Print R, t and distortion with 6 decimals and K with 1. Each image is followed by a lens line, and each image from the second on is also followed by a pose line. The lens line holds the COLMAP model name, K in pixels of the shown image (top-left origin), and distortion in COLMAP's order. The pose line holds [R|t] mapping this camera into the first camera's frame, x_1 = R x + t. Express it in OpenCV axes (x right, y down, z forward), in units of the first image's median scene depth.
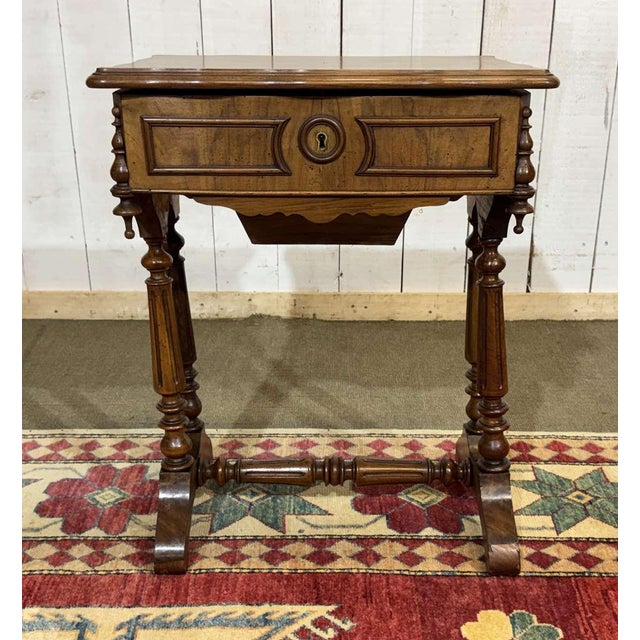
lens RADIAL K [[855.5, 0, 332.4], [0, 855.5, 323.8], [0, 0, 1]] dist [0.090210, 0.000000]
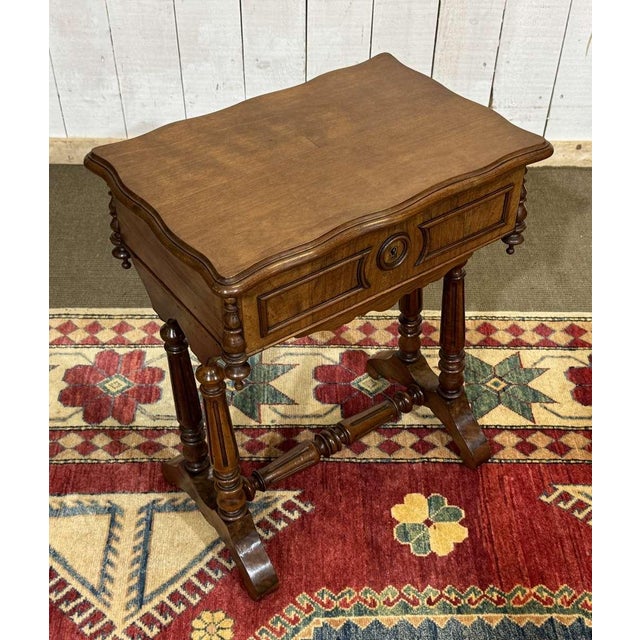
lens RADIAL K [[919.7, 0, 322.8], [0, 919.7, 311.7], [0, 0, 1]] dist [0.128717, 0.000000]
pose [[0.999766, -0.000018, 0.021648, 0.006898], [-0.007542, 0.937059, 0.349090, -0.368141], [-0.020292, -0.349171, 0.936839, -0.211544]]
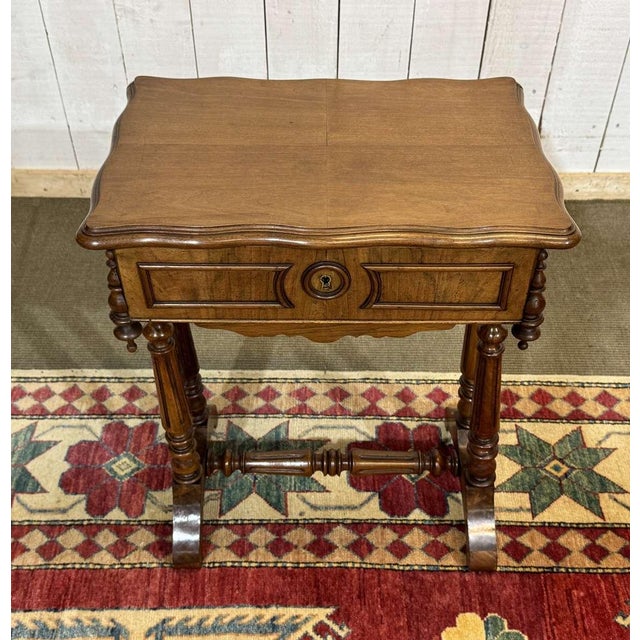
lens RADIAL K [[855.5, 0, 318.0], [0, 855.5, 307.6], [0, 0, 1]] dist [0.090210, 0.000000]
pose [[0.999992, 0.003888, -0.001358, -0.014390], [-0.003100, 0.927751, 0.373188, -0.400018], [0.002710, -0.373180, 0.927755, 0.066536]]
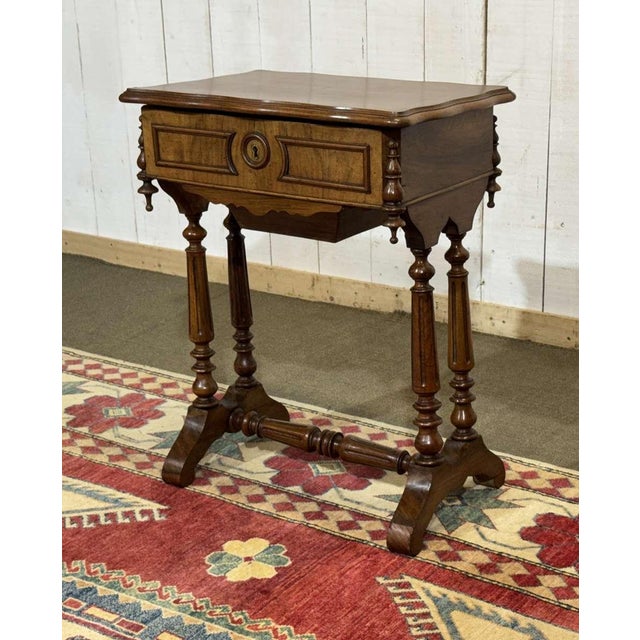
lens RADIAL K [[1266.2, 0, 354.4], [0, 1266.2, 334.7], [0, 0, 1]] dist [0.134727, 0.000000]
pose [[0.831542, 0.162563, -0.531142, 0.988138], [-0.179818, 0.983507, 0.019496, -0.005379], [0.525551, 0.079297, 0.847059, -0.379020]]
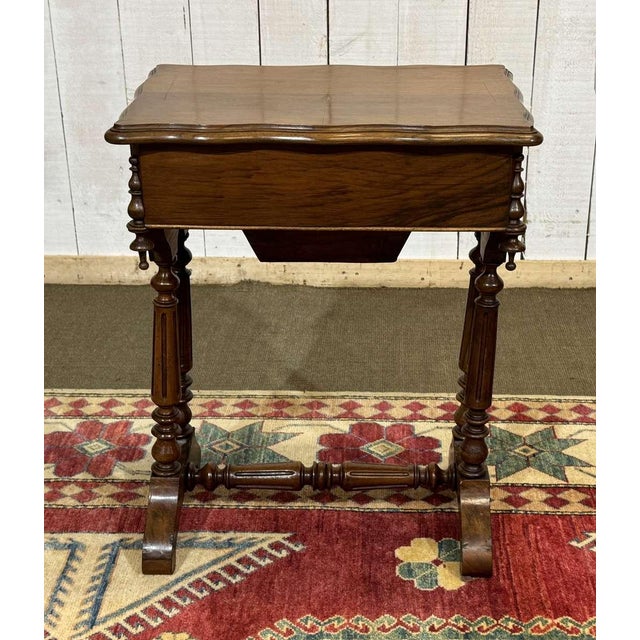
lens RADIAL K [[1081.1, 0, 356.6], [0, 1081.1, 322.3], [0, 0, 1]] dist [0.132422, 0.000000]
pose [[0.999756, 0.006919, -0.020990, 0.101690], [-0.006262, 0.999494, 0.031181, -0.003739], [0.021195, -0.031042, 0.999293, -0.380545]]
